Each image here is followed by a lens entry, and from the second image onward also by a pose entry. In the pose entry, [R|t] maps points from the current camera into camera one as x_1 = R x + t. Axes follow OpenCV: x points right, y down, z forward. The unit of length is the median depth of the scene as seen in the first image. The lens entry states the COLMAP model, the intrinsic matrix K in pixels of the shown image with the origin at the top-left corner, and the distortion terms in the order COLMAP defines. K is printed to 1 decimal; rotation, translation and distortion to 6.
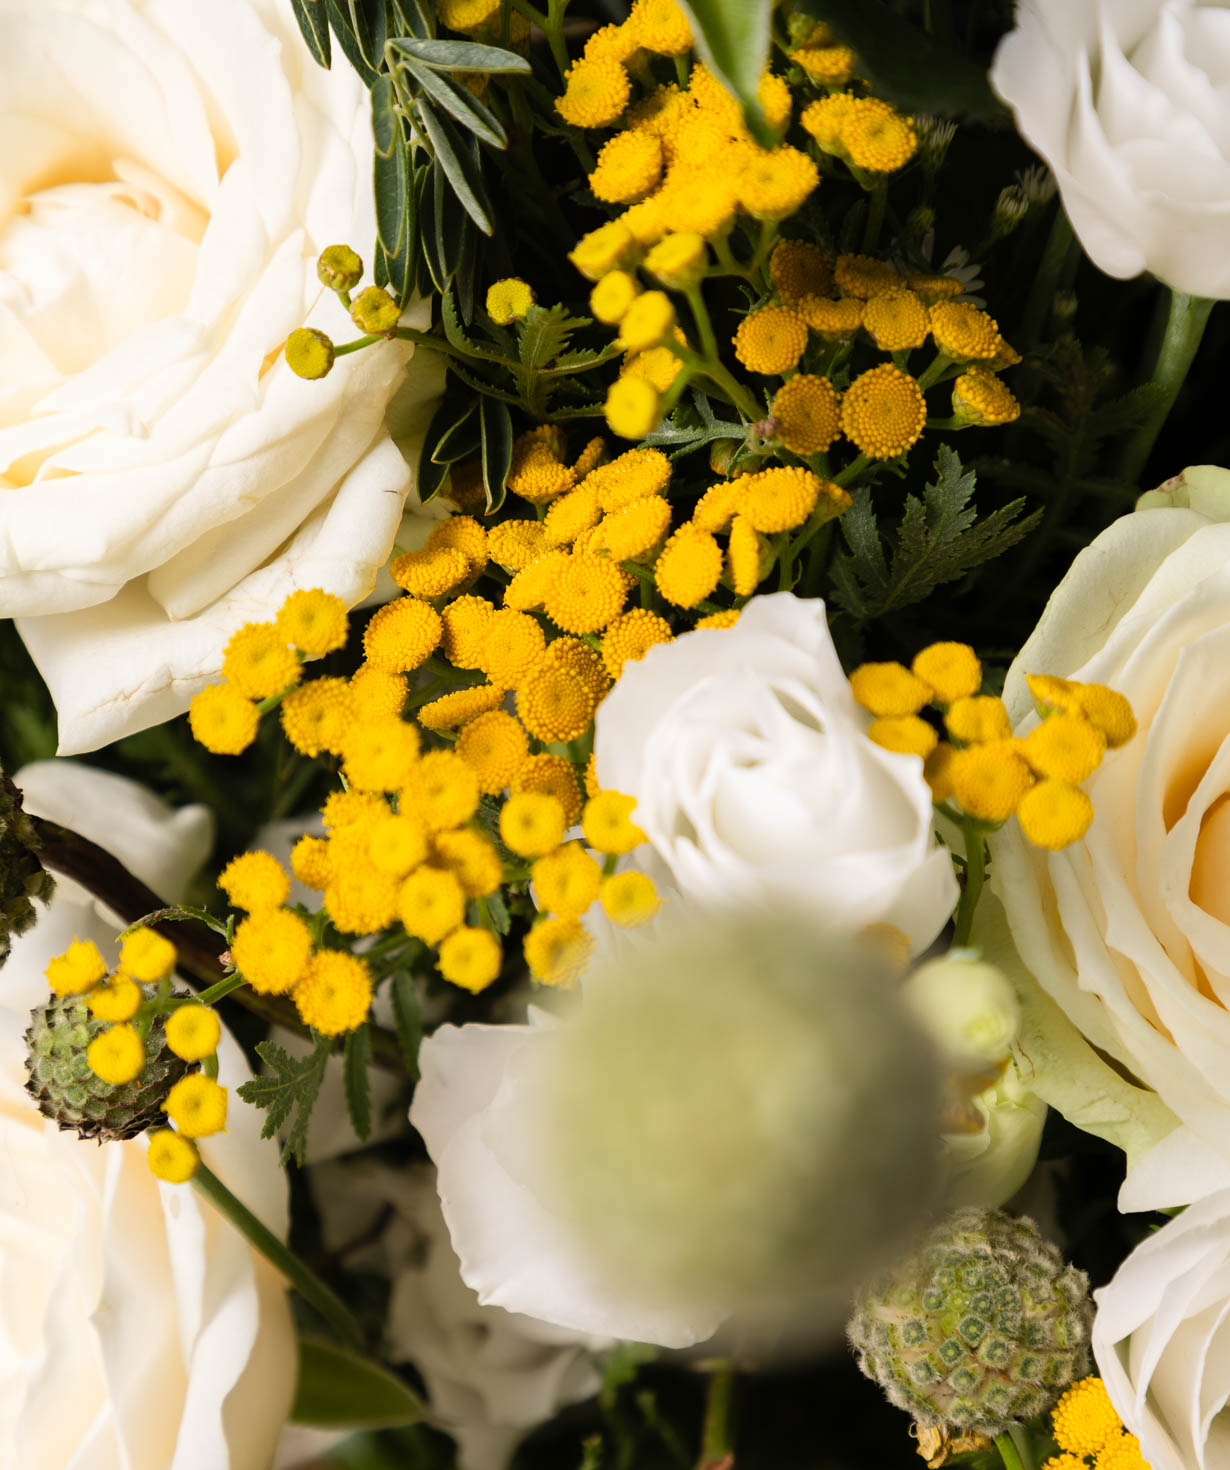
lens RADIAL K [[4386.2, 0, 610.4], [0, 4386.2, 734.3], [0, 0, 1]] dist [0.064780, 0.000000]
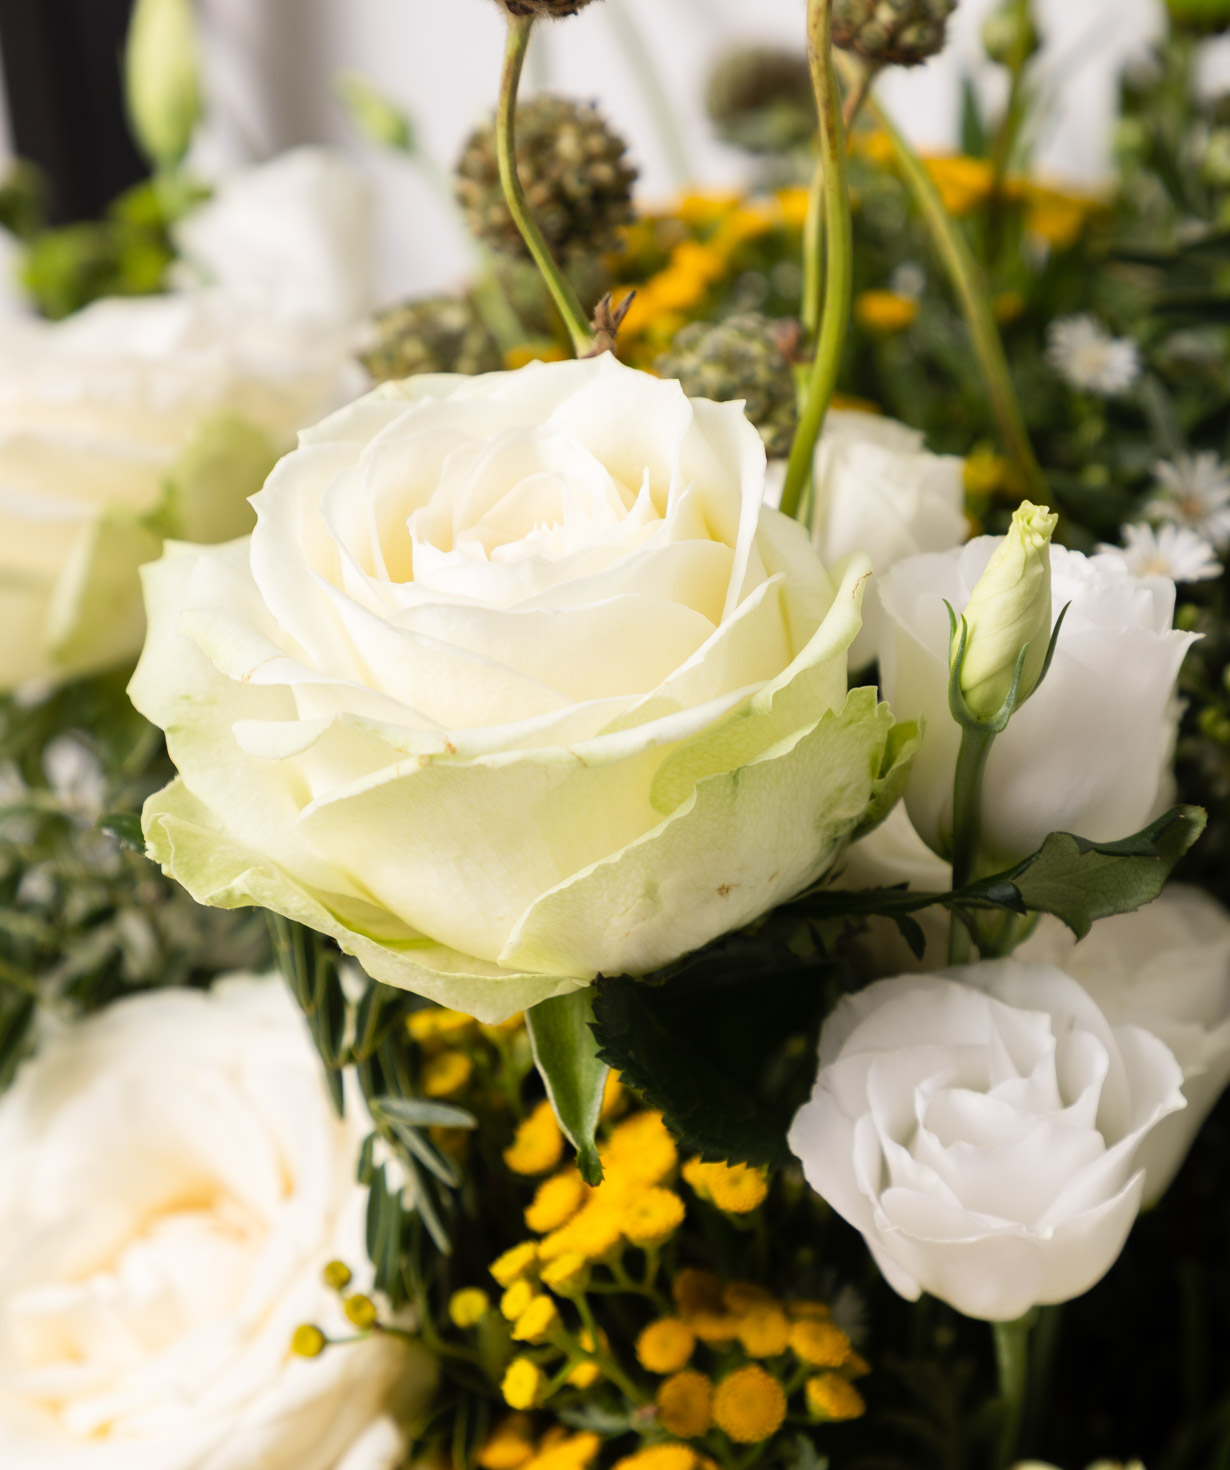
lens RADIAL K [[4386.2, 0, 610.7], [0, 4386.2, 734.1], [0, 0, 1]] dist [0.064780, 0.000000]
pose [[0.988657, 0.017837, -0.149130, 0.206246], [-0.055169, 0.966640, -0.250128, 0.057392], [0.139693, 0.255518, 0.956659, -0.256655]]
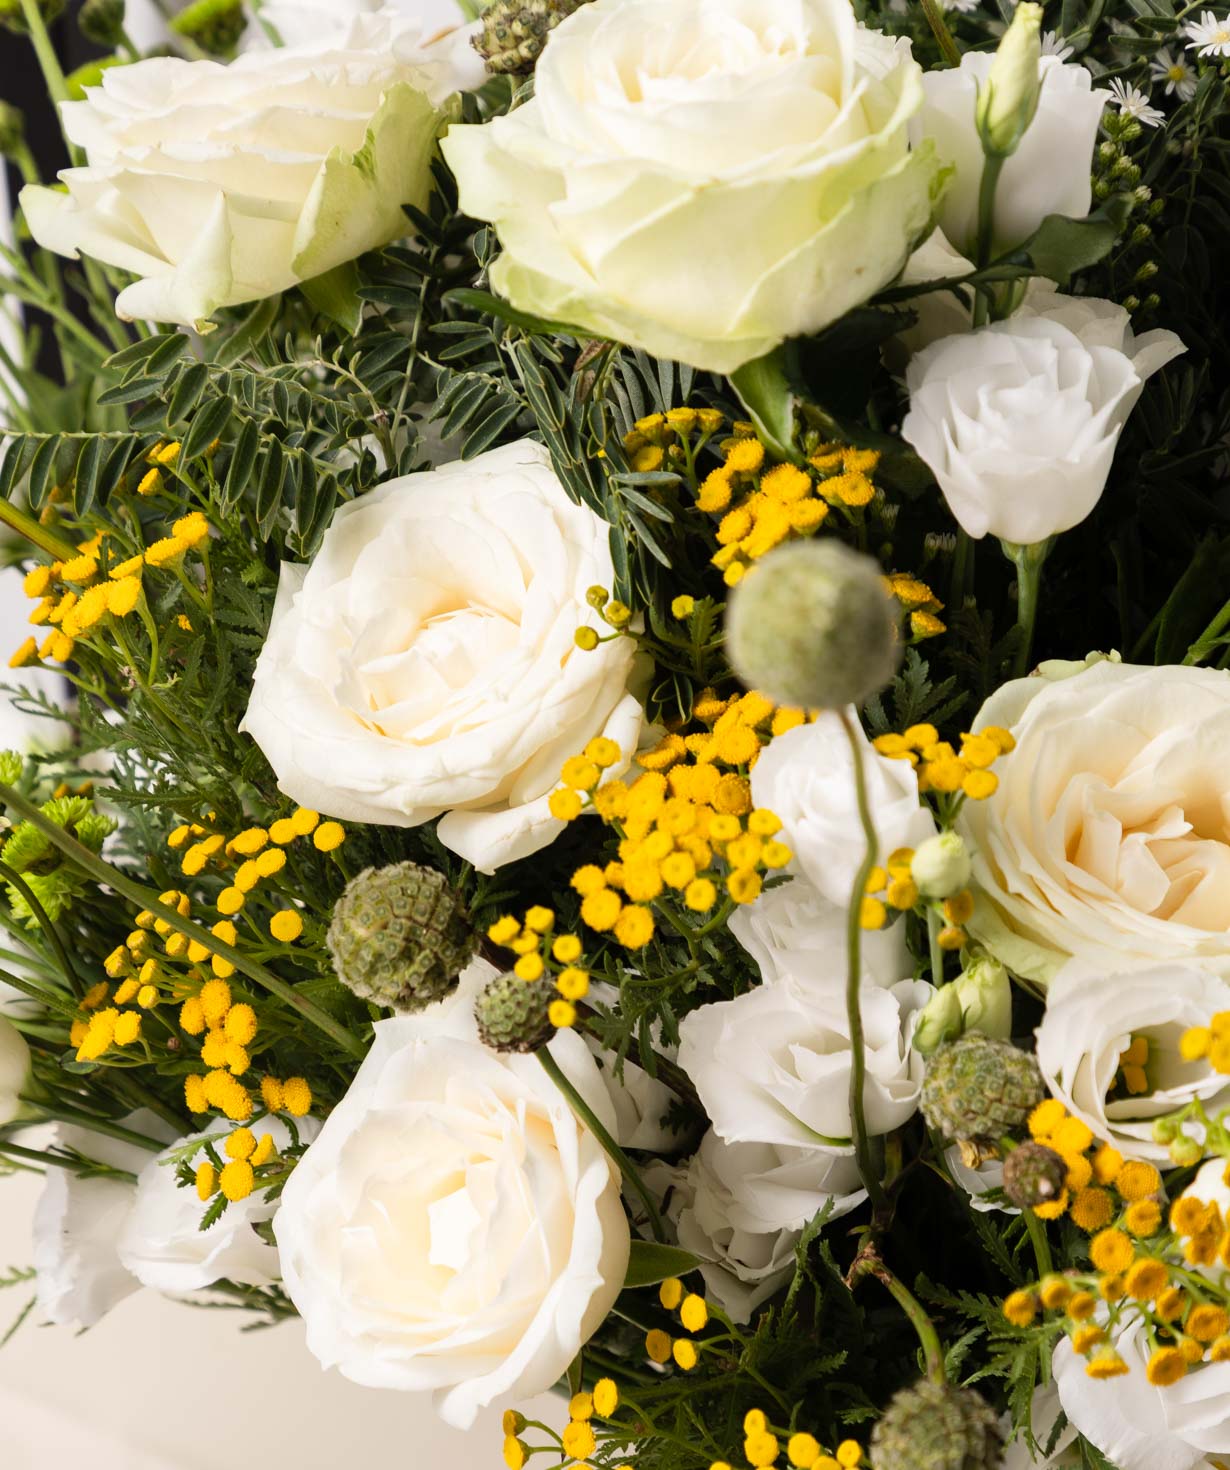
lens RADIAL K [[4386.2, 0, 622.7], [0, 4386.2, 737.5], [0, 0, 1]] dist [0.064780, 0.000000]
pose [[0.993575, -0.112769, -0.009581, -0.038322], [0.106520, 0.960393, -0.257487, 0.470631], [0.038238, 0.254812, 0.966234, -0.909639]]
